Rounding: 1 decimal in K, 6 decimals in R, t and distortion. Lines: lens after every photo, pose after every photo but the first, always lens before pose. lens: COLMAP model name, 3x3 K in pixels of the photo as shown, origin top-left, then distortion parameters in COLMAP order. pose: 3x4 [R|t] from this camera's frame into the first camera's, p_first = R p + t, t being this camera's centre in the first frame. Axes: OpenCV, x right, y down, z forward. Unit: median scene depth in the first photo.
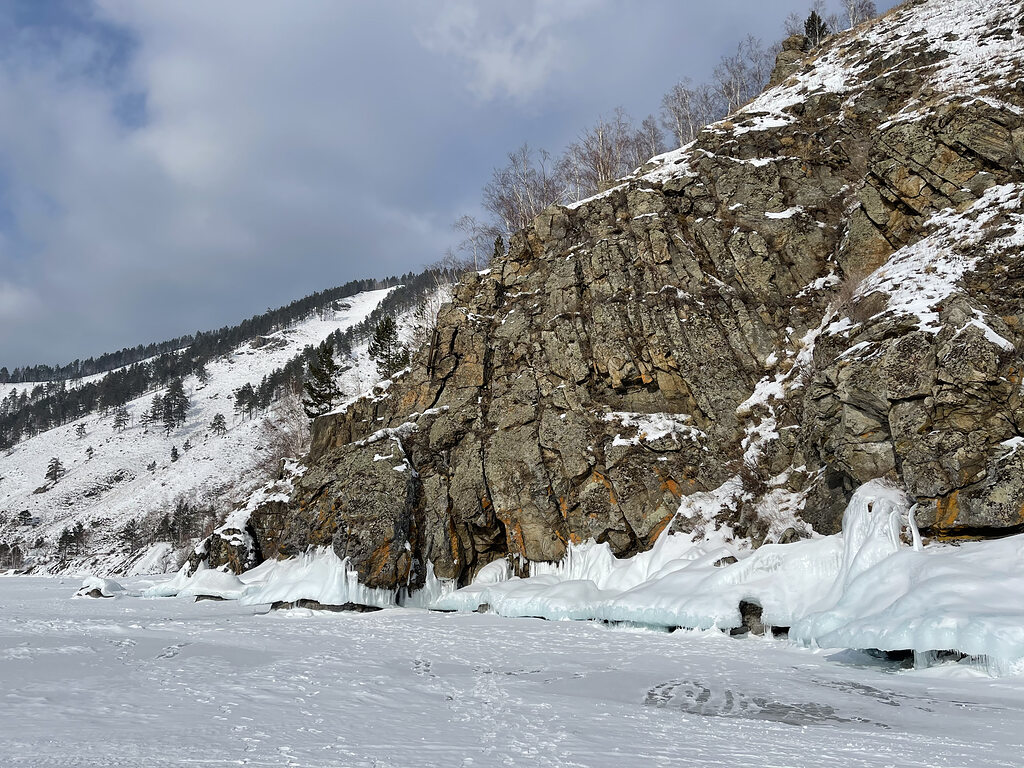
lens RADIAL K [[773.6, 0, 512.4], [0, 773.6, 384.2], [0, 0, 1]] dist [-0.004031, -0.000963]
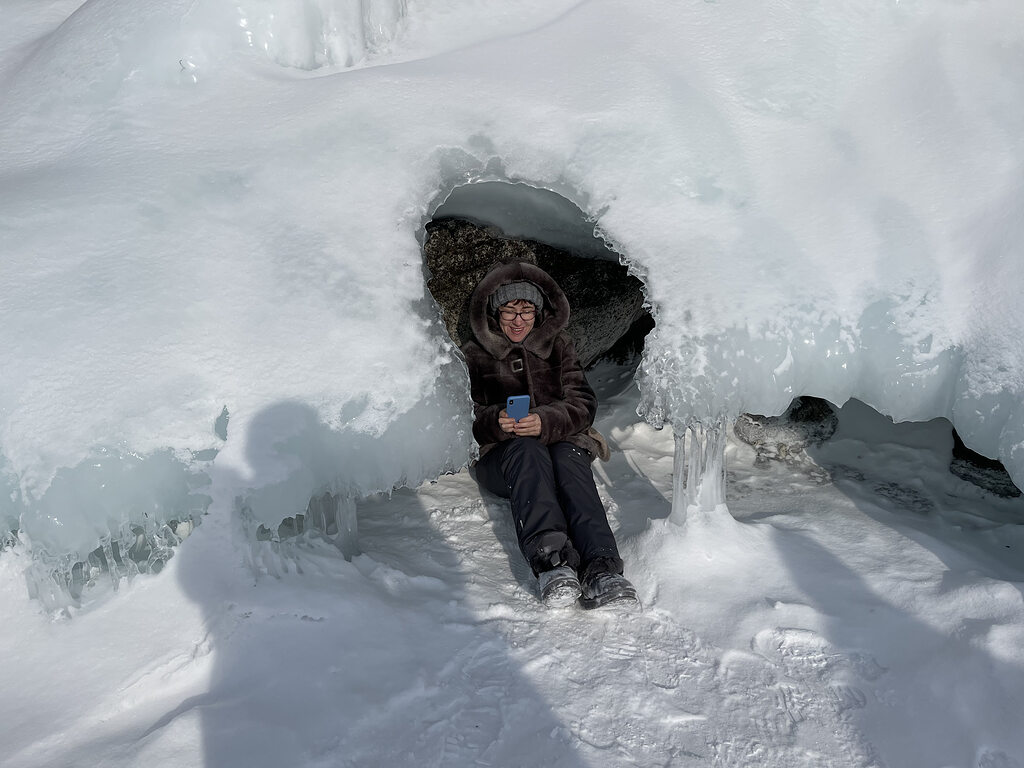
lens RADIAL K [[773.6, 0, 512.6], [0, 773.6, 384.3], [0, 0, 1]] dist [-0.004031, -0.000963]
pose [[0.765811, -0.246222, 0.594060, 0.232882], [-0.135060, 0.841606, 0.522931, 0.239593], [-0.628722, -0.480701, 0.611257, 0.909382]]
